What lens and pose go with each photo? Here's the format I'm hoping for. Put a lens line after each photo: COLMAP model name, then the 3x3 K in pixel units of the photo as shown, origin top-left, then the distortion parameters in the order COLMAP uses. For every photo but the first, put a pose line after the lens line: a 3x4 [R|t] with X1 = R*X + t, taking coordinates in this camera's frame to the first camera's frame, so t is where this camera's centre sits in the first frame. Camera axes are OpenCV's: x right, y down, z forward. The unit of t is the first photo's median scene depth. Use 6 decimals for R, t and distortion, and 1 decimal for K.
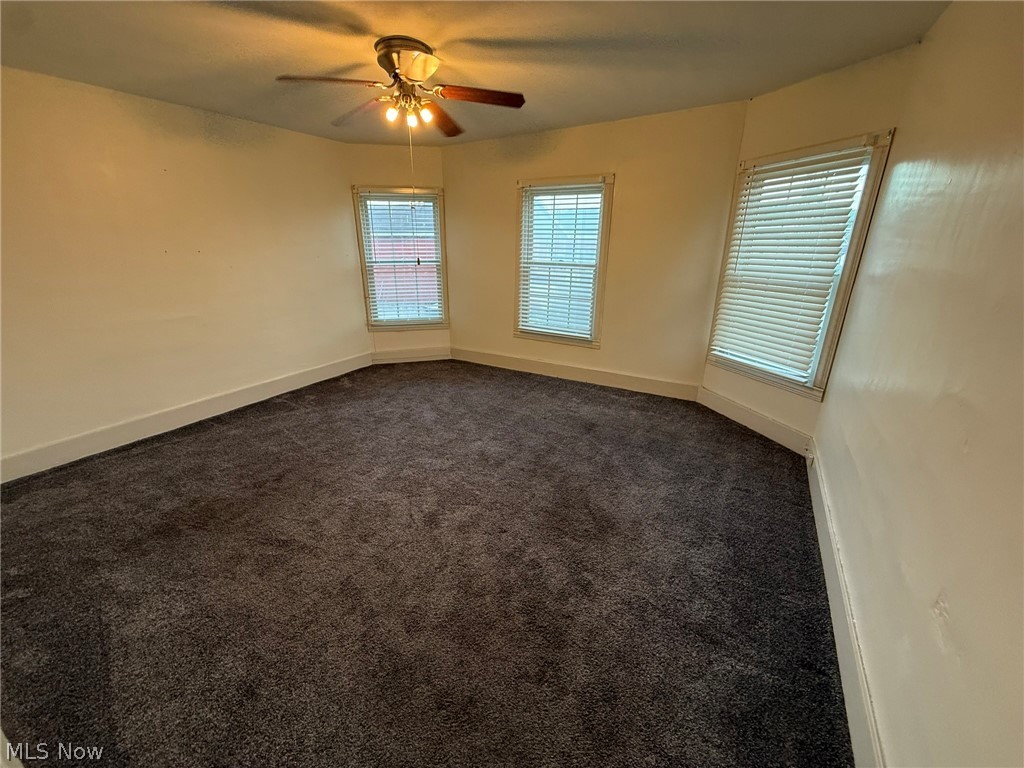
lens RADIAL K [[407.1, 0, 508.3], [0, 407.1, 382.1], [0, 0, 1]] dist [-0.000468, 0.000284]
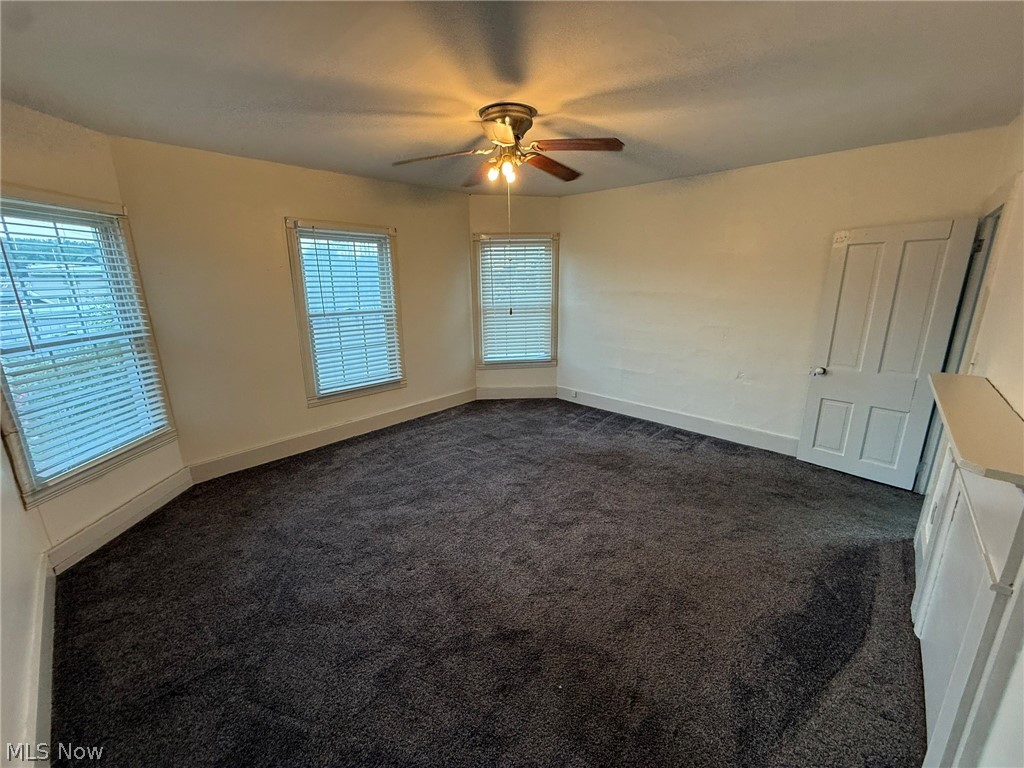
lens RADIAL K [[407.1, 0, 511.5], [0, 407.1, 381.8], [0, 0, 1]] dist [-0.000468, 0.000284]
pose [[0.214178, -0.245218, 0.945513, -0.793698], [0.337872, 0.926823, 0.163836, -0.194147], [-0.916499, 0.284372, 0.281358, 0.505339]]
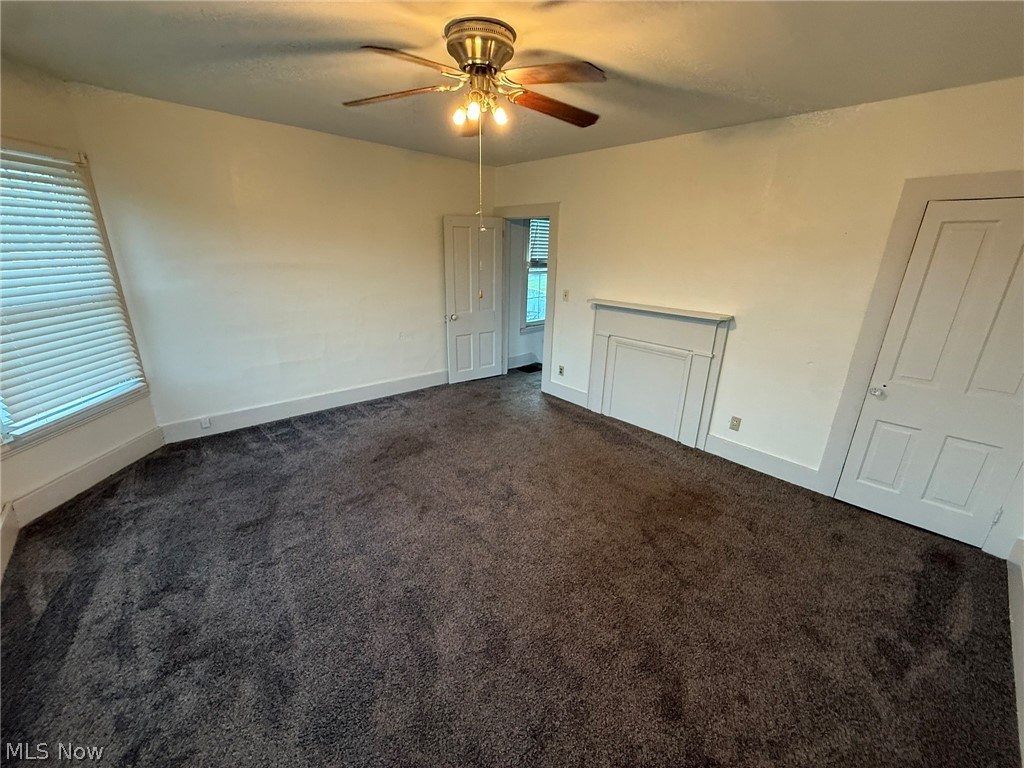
lens RADIAL K [[407.1, 0, 507.2], [0, 407.1, 383.4], [0, 0, 1]] dist [-0.000468, 0.000284]
pose [[-0.952523, -0.125429, 0.277430, -0.343914], [0.073052, 0.790431, 0.608179, -0.429117], [-0.295573, 0.599572, -0.743741, 1.125356]]
